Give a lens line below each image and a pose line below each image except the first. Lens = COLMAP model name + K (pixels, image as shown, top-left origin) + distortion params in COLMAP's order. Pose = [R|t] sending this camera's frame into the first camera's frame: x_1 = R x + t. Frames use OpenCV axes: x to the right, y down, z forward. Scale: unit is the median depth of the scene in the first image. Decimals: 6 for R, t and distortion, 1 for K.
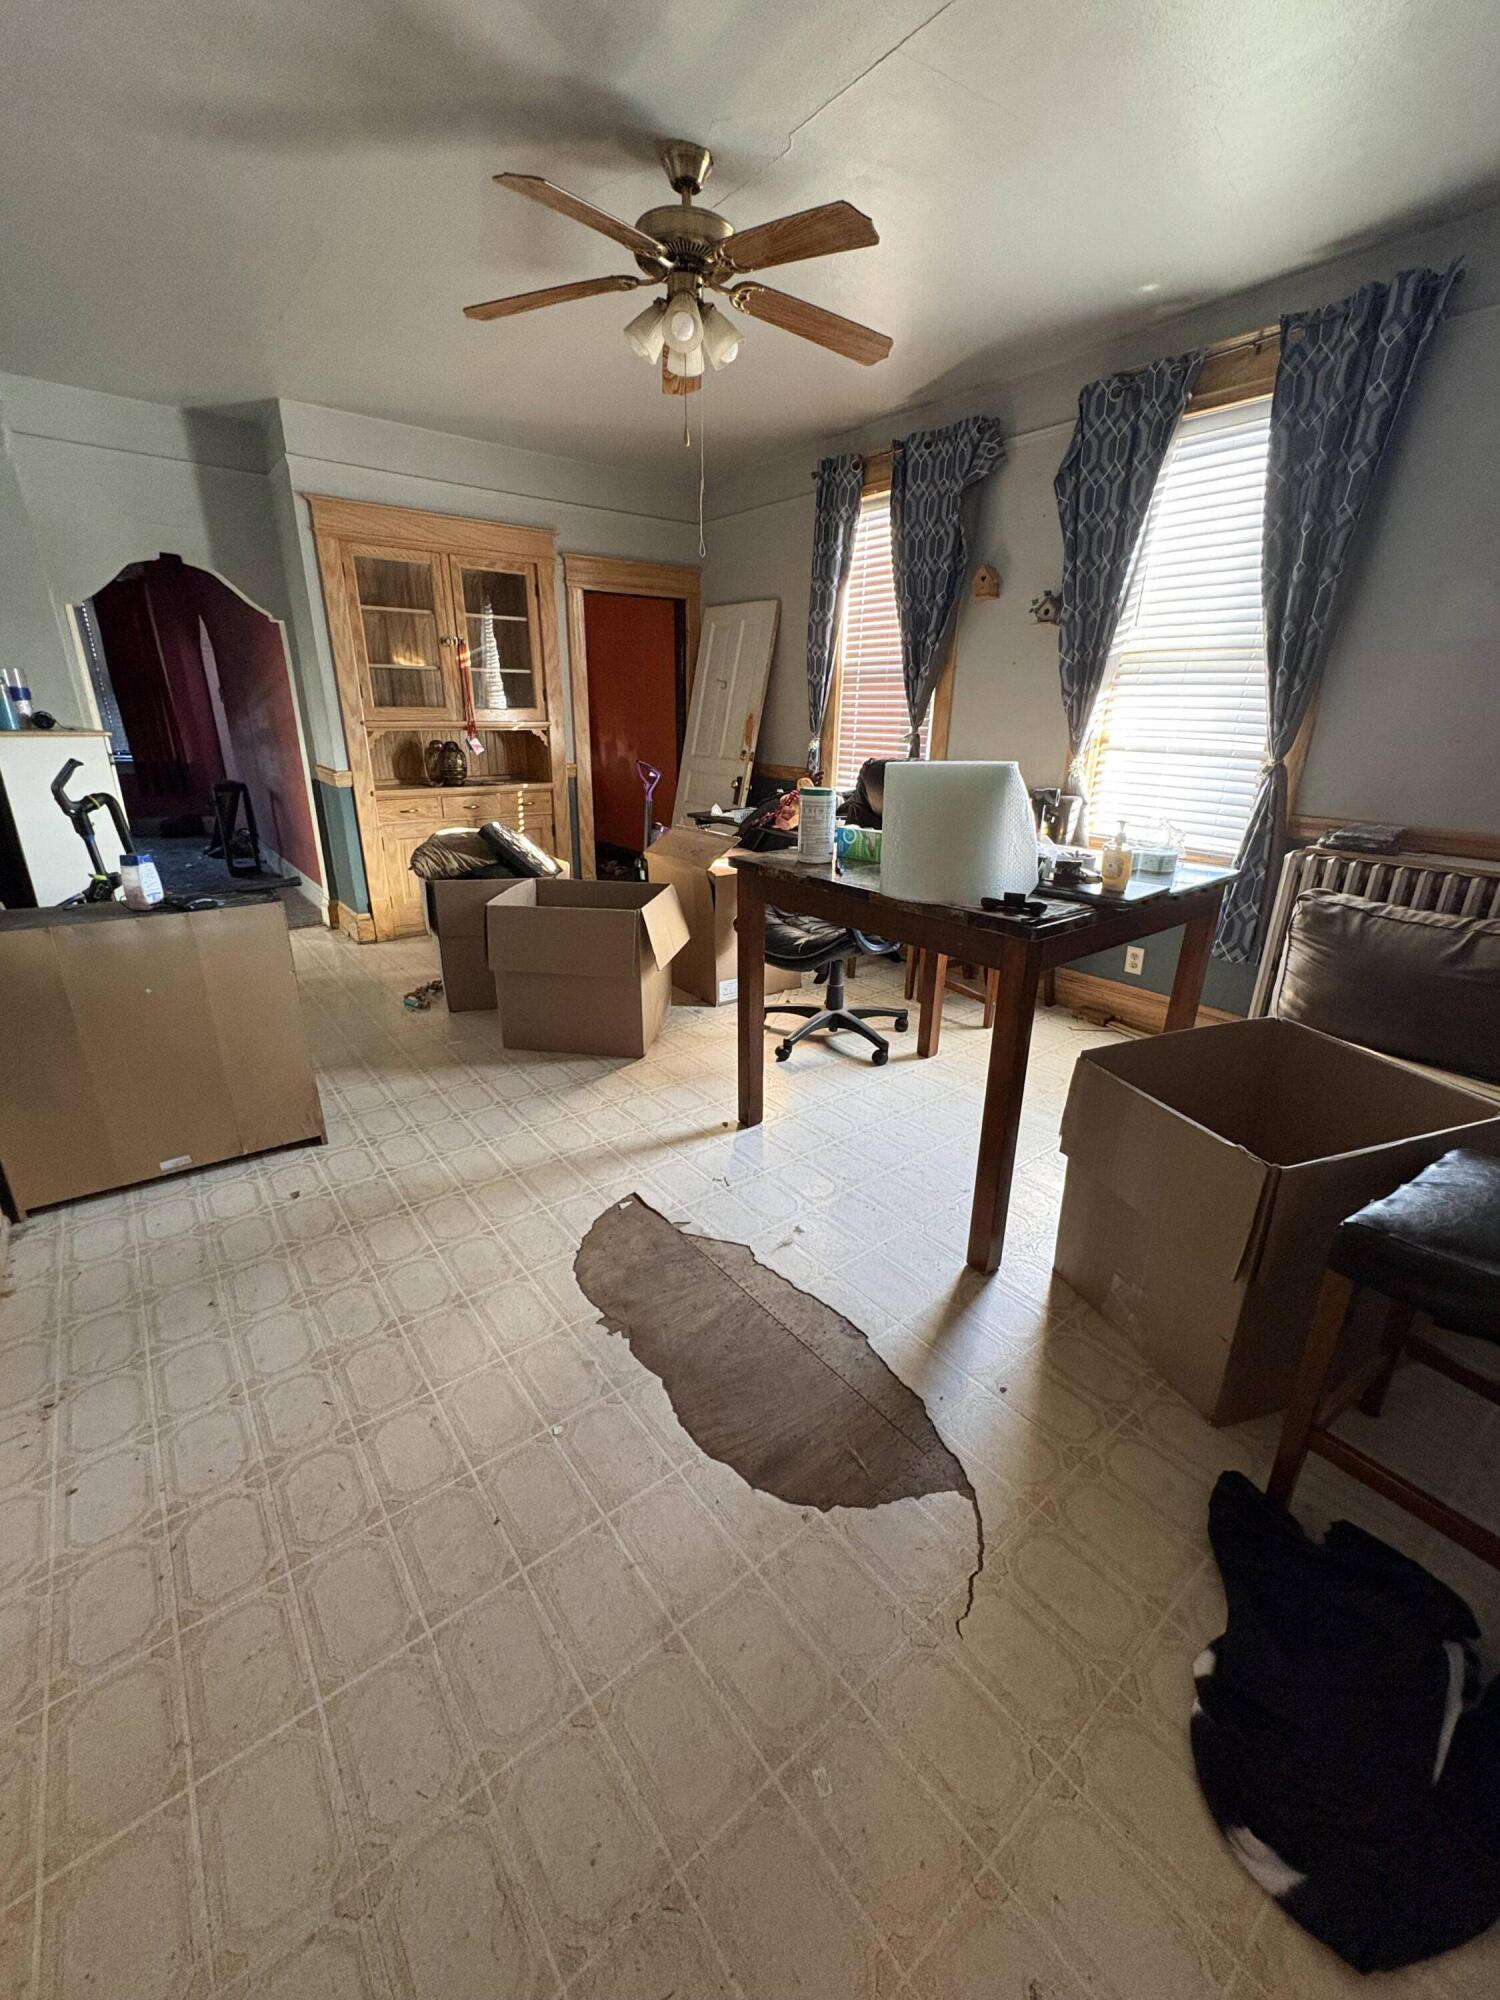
lens RADIAL K [[793.8, 0, 754.9], [0, 793.8, 989.8], [0, 0, 1]] dist [0.000736, 0.000418]
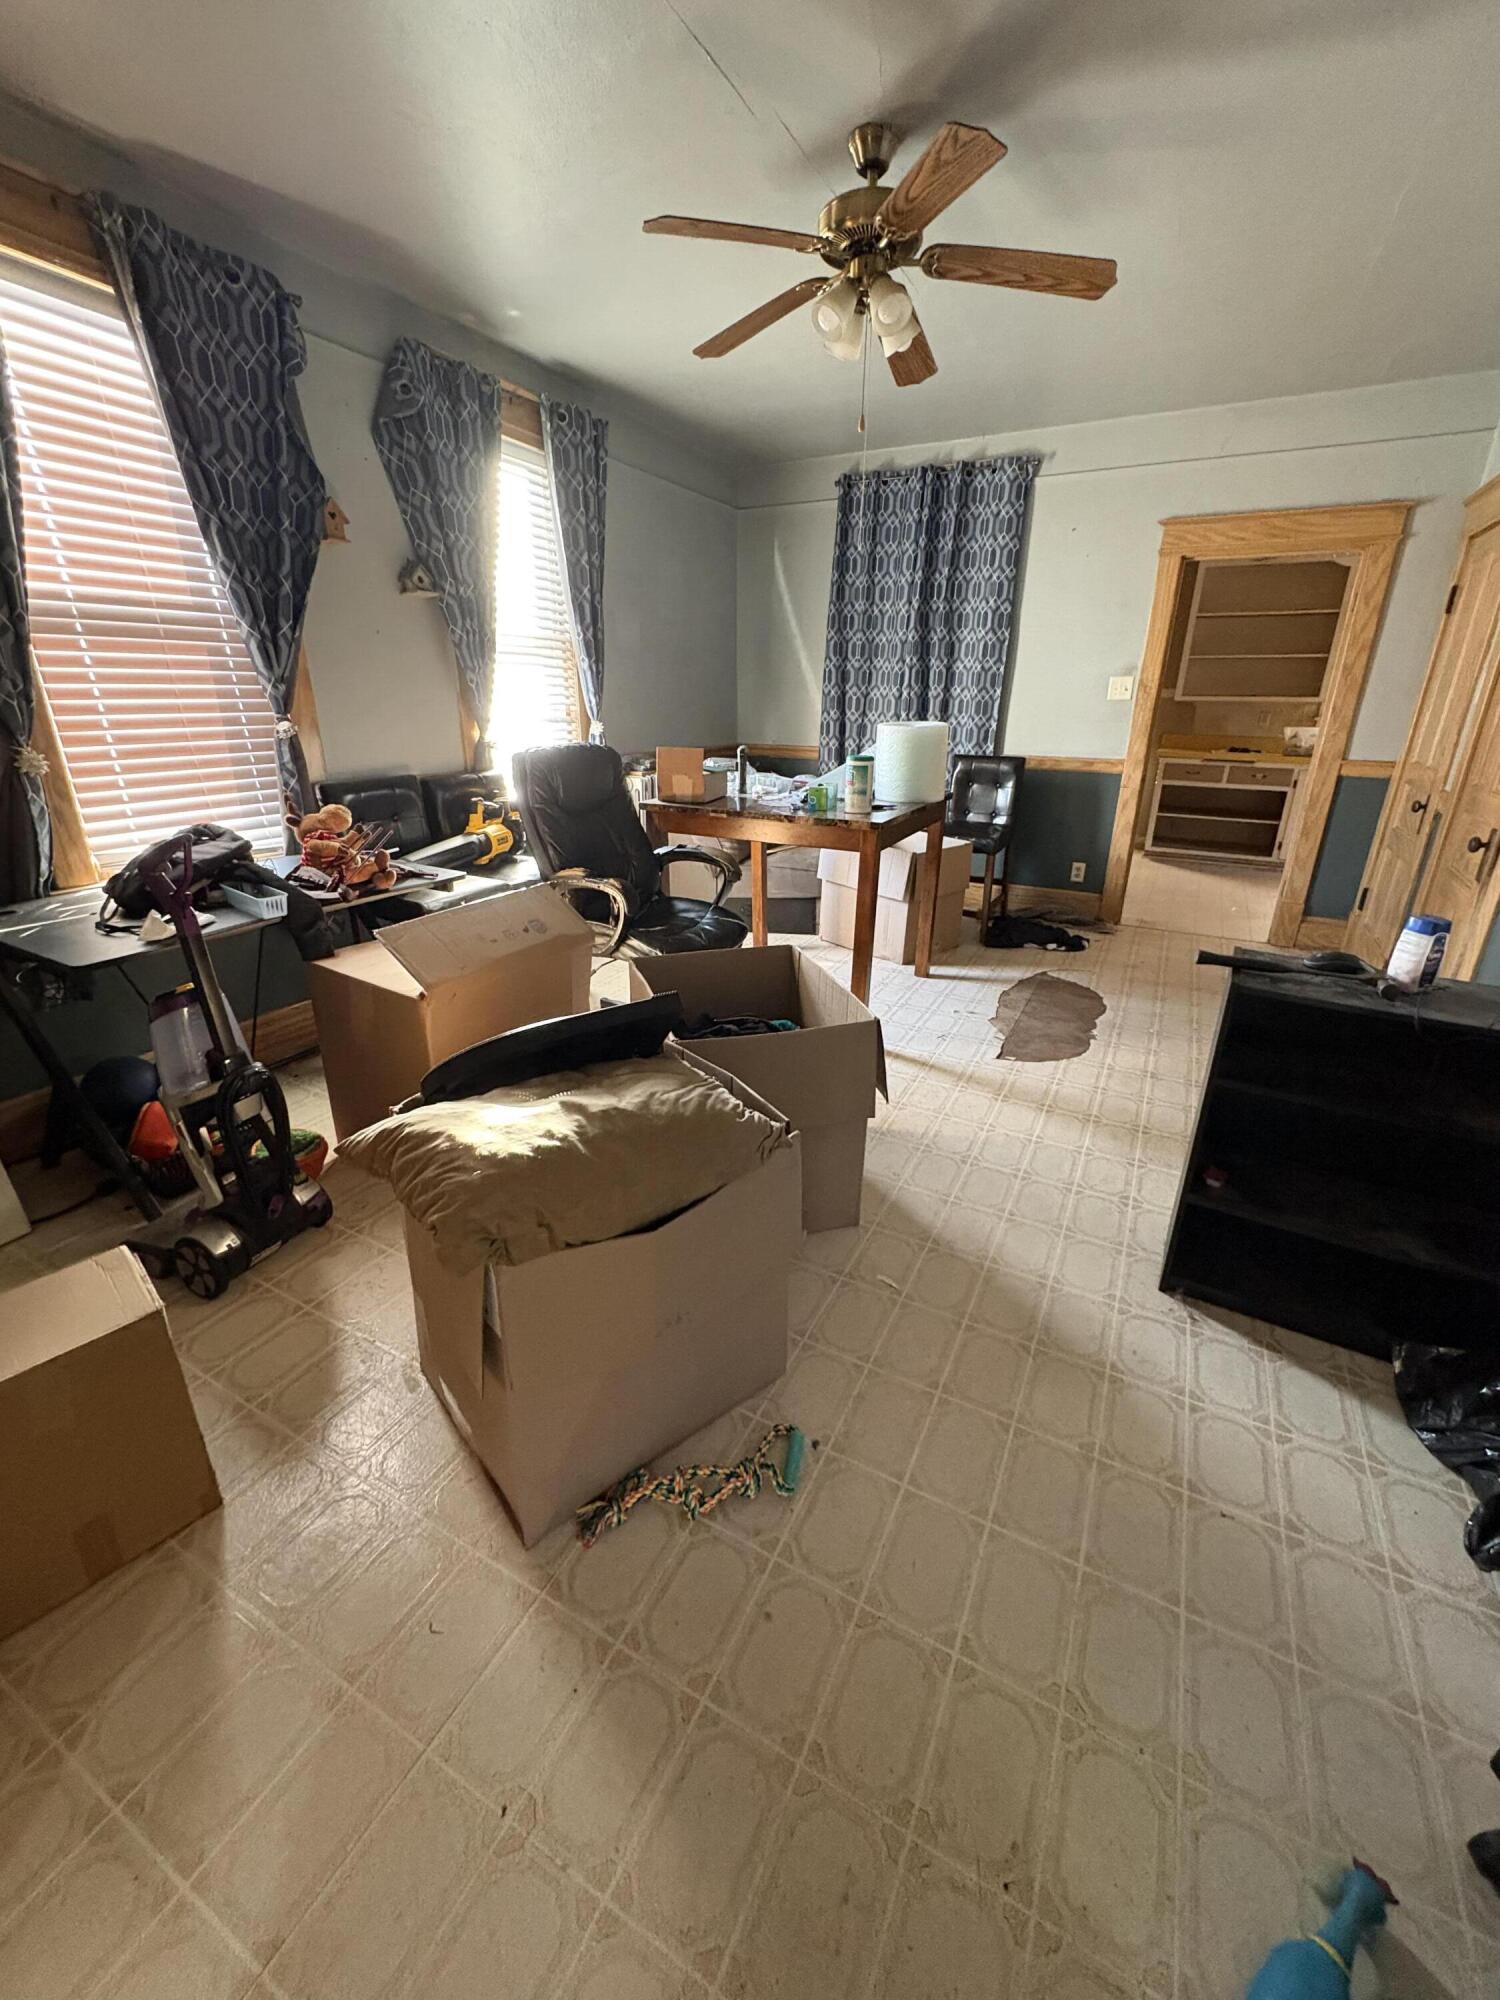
lens RADIAL K [[793.8, 0, 754.9], [0, 793.8, 989.8], [0, 0, 1]] dist [0.000736, 0.000418]
pose [[-0.401939, -0.343353, 0.848854, -1.180110], [0.289225, 0.831969, 0.473473, -0.650938], [-0.868789, 0.435817, -0.235095, 1.749012]]
